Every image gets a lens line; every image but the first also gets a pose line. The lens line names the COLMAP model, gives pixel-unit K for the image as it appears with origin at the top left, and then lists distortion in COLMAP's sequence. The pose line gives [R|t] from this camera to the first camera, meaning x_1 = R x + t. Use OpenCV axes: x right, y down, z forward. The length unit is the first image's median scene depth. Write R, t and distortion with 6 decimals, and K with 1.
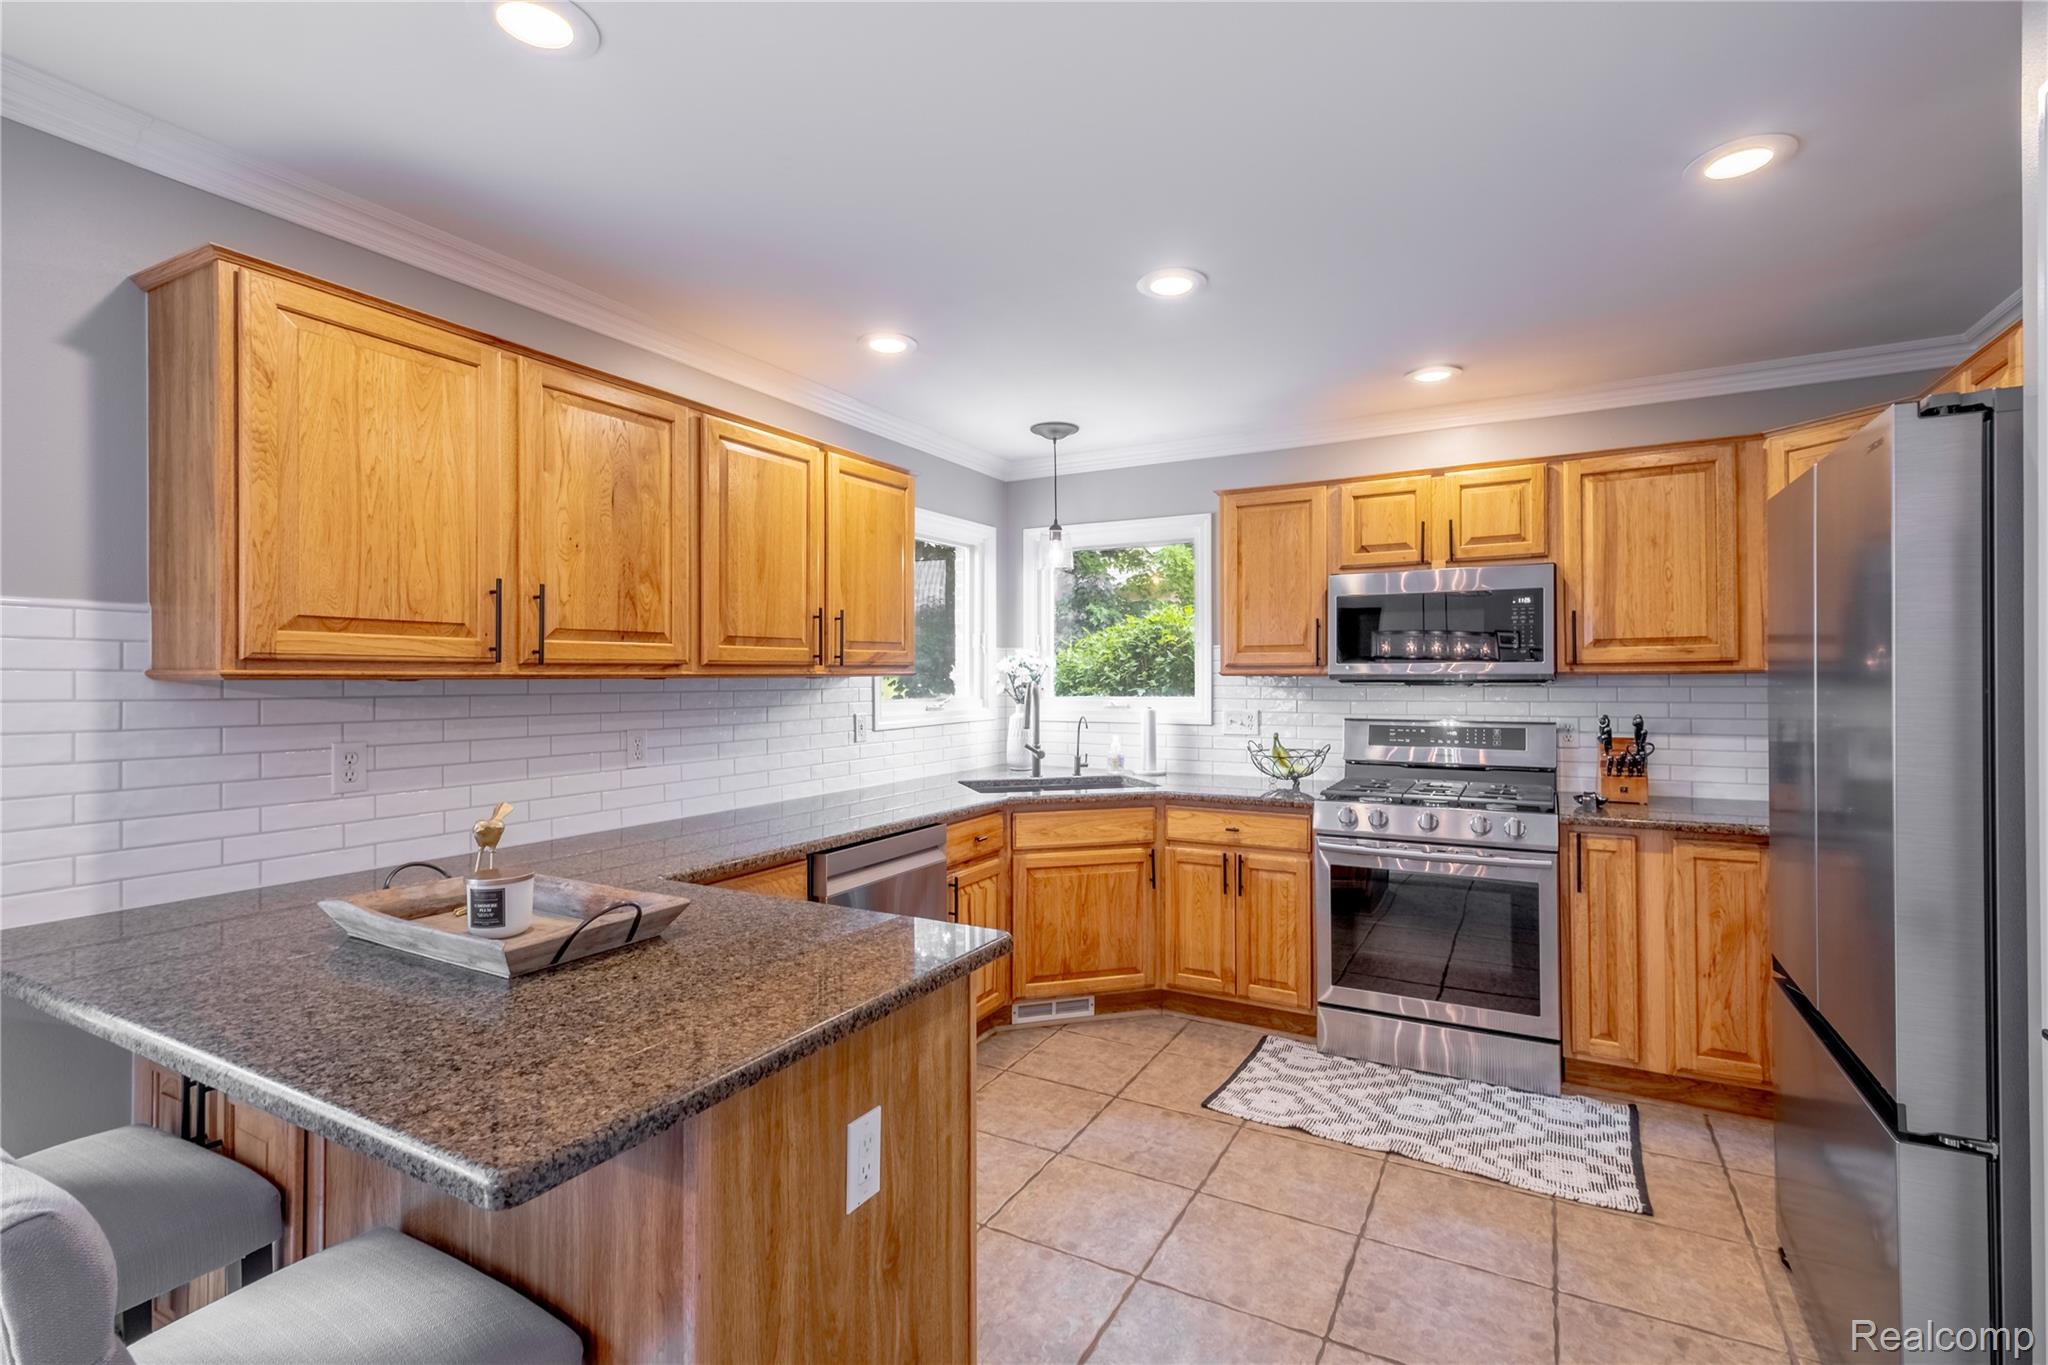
lens RADIAL K [[939.4, 0, 1036.2], [0, 939.4, 673.0], [0, 0, 1]] dist [0.021280, -0.000199]
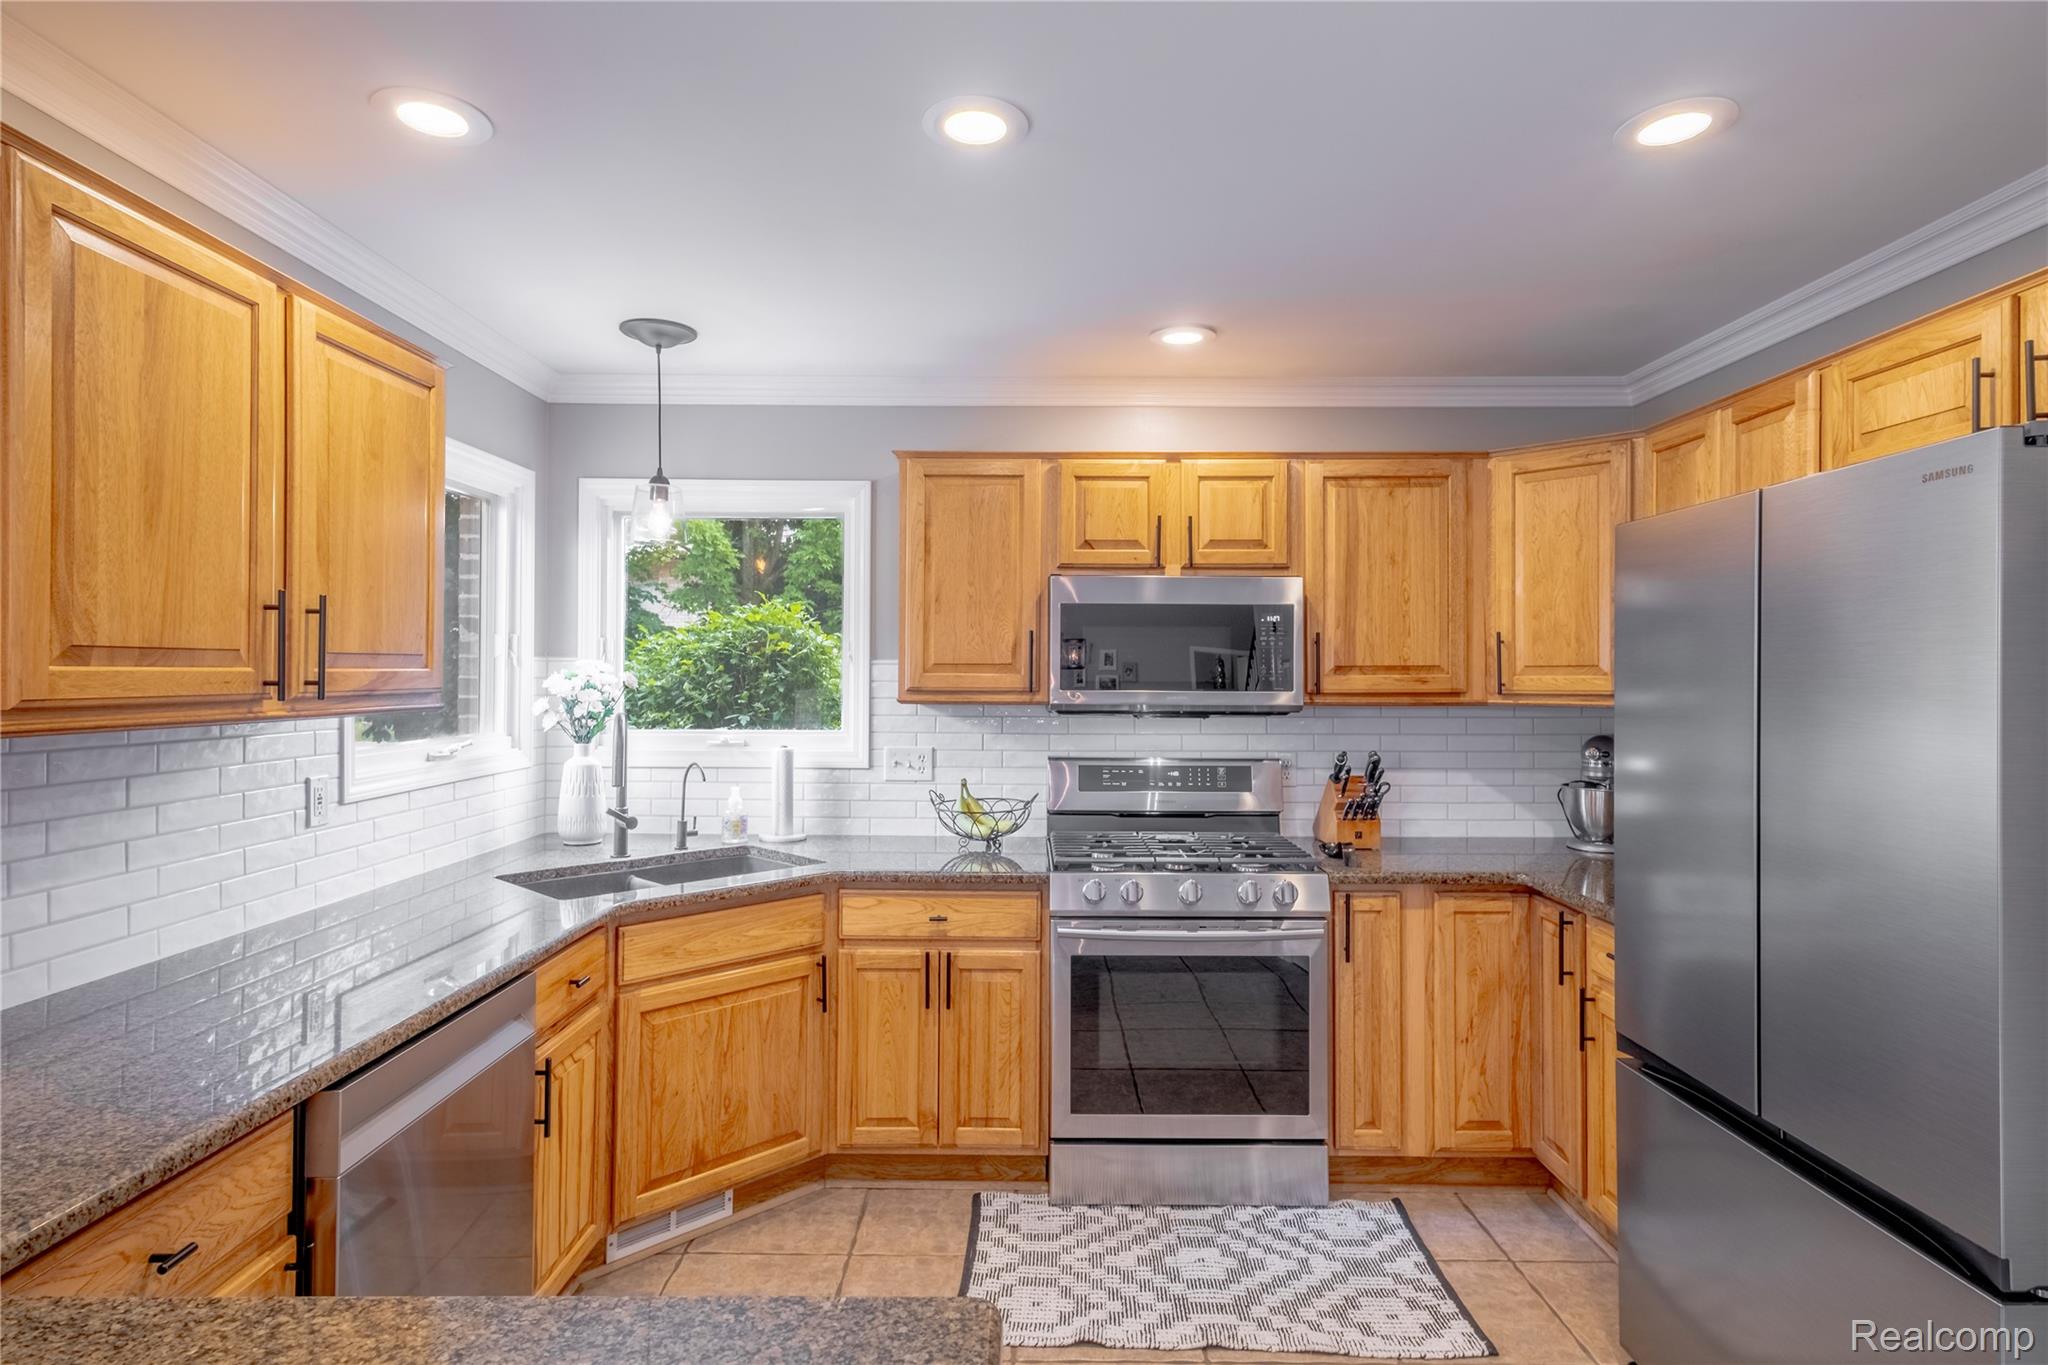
lens RADIAL K [[1076.0, 0, 1014.5], [0, 1076.0, 674.6], [0, 0, 1]] dist [0.022544, -0.000924]
pose [[0.880766, 0.008157, 0.473482, -0.142770], [-0.009305, 0.999957, 0.000082, -0.024167], [-0.473461, -0.004478, 0.880803, 0.252231]]
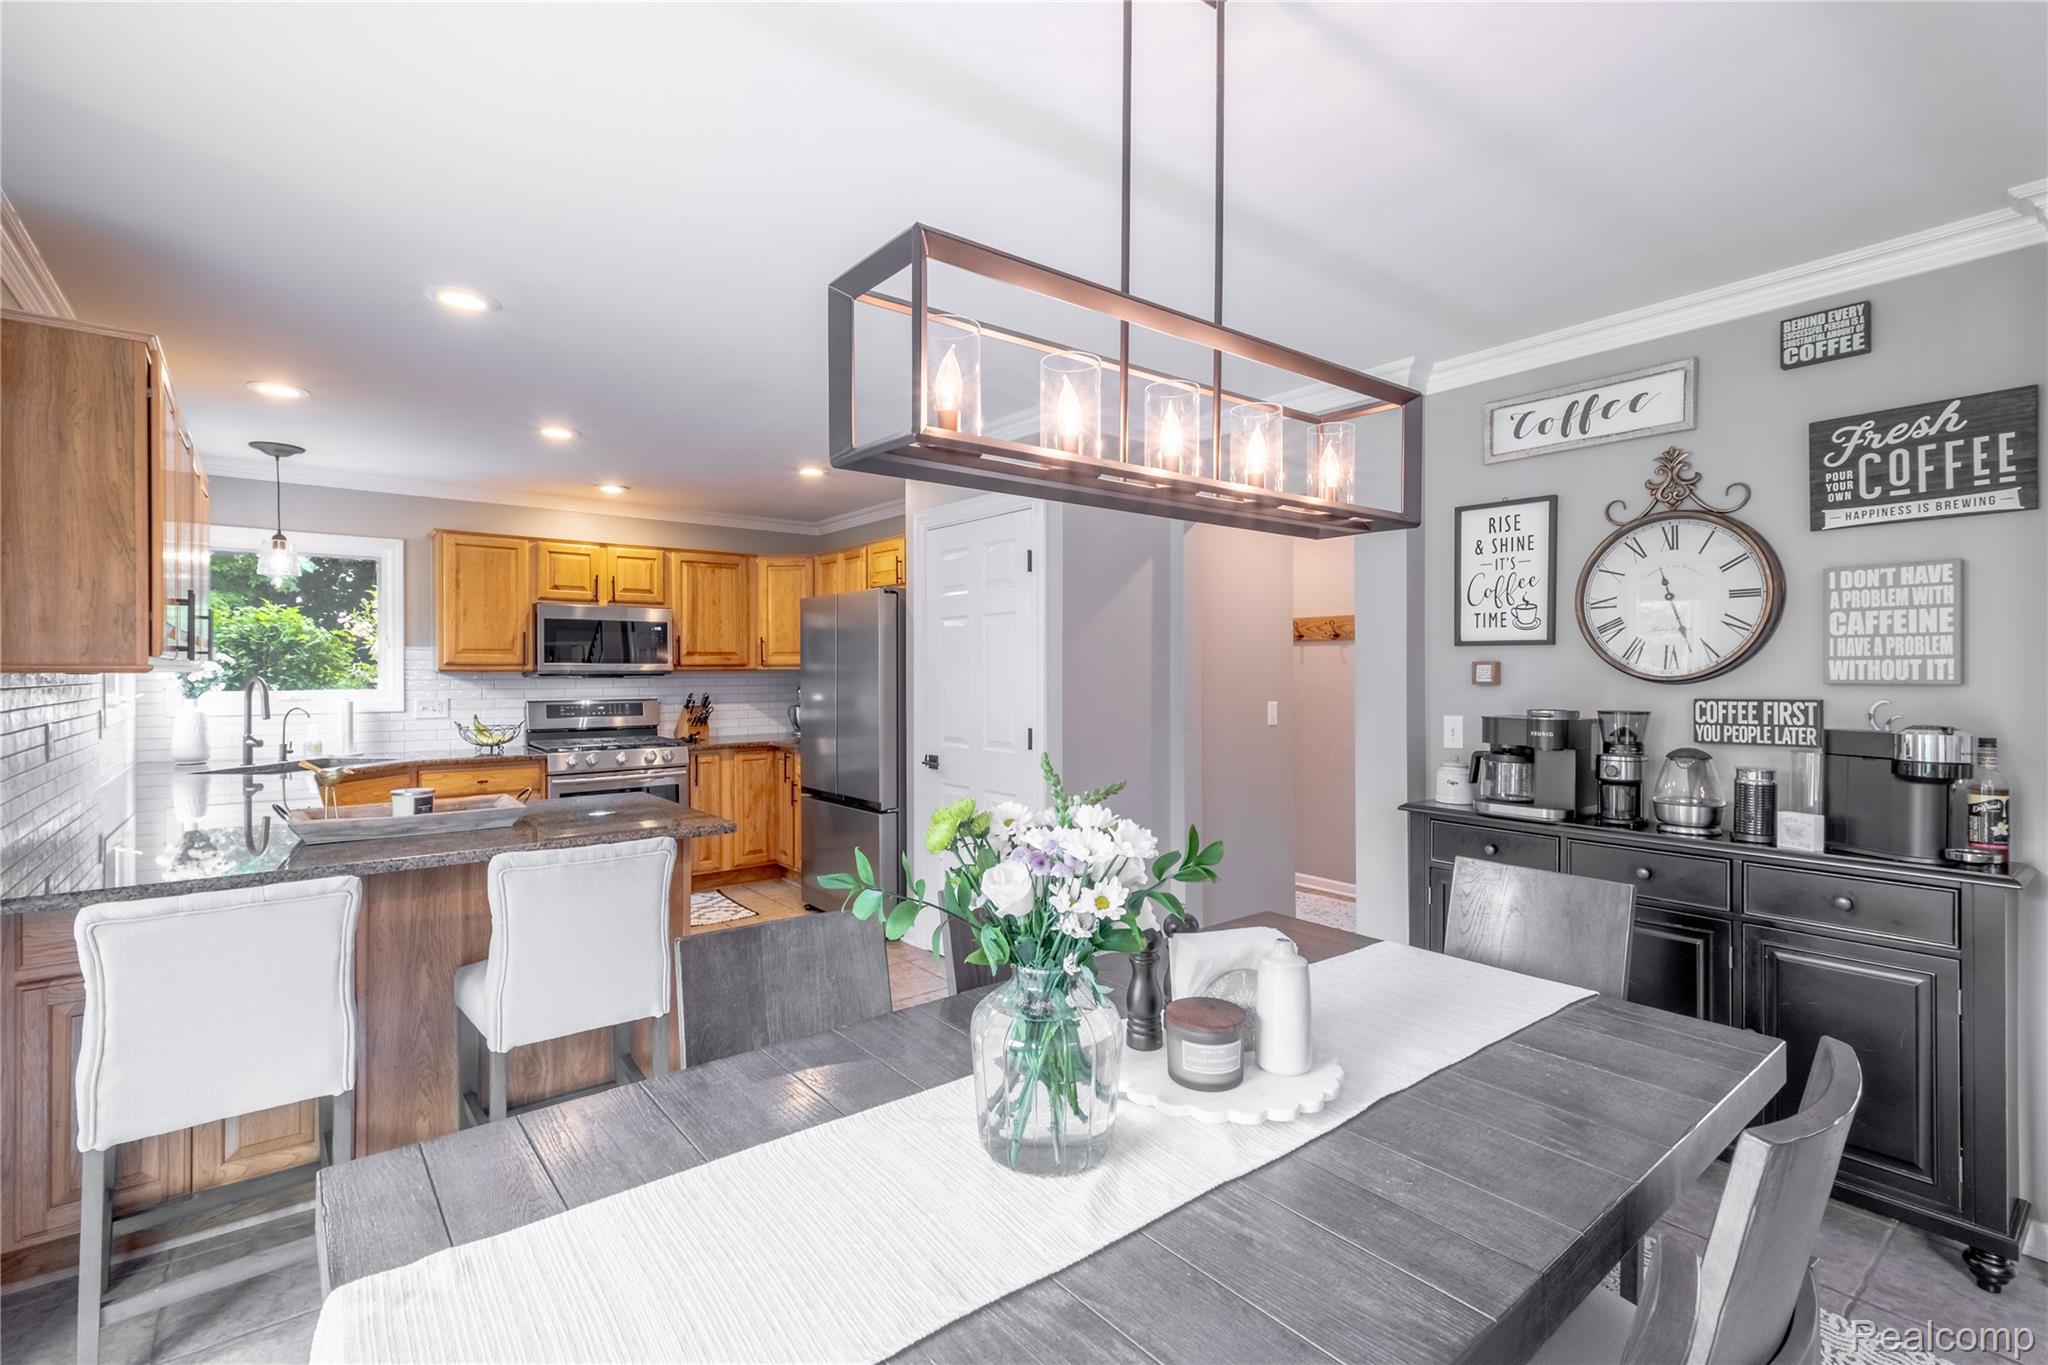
lens RADIAL K [[936.9, 0, 1029.5], [0, 936.9, 671.2], [0, 0, 1]] dist [0.020153, -0.000905]
pose [[0.378005, 0.002087, 0.925801, -0.820825], [-0.002477, 0.999996, -0.001243, 0.002453], [-0.925800, -0.001823, 0.378009, -0.292999]]
